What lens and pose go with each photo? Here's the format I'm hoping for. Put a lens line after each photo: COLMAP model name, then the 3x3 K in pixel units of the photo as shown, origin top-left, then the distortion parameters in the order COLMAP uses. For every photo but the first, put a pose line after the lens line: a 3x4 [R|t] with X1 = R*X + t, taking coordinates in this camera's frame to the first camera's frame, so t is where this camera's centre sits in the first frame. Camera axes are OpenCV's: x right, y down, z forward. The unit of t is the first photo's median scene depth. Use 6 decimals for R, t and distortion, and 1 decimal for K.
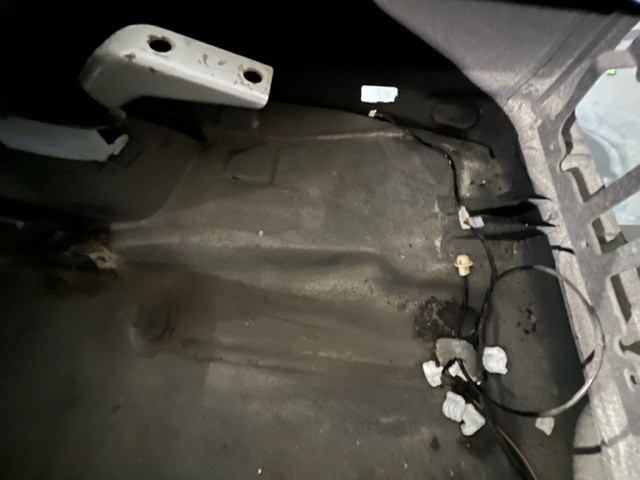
lens RADIAL K [[272.5, 0, 320.0], [0, 272.5, 240.0], [0, 0, 1]] dist [-0.005282, 0.000320]
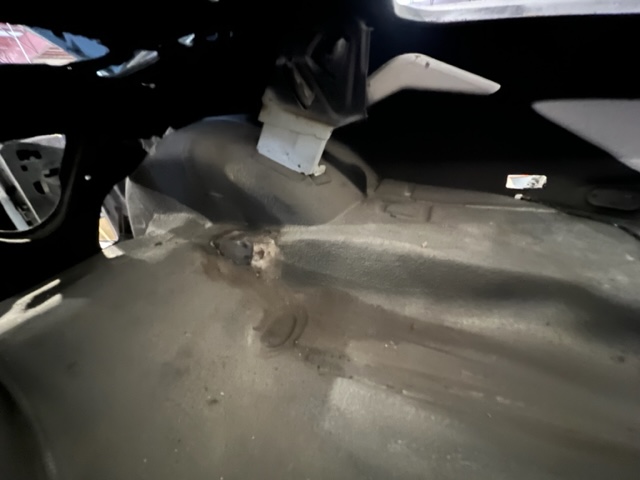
lens RADIAL K [[272.5, 0, 320.0], [0, 272.5, 240.0], [0, 0, 1]] dist [-0.005282, 0.000320]
pose [[0.952327, 0.145206, -0.268306, -0.285449], [-0.271722, 0.803573, -0.529564, 0.540975], [0.138707, 0.577223, 0.804720, 0.112337]]
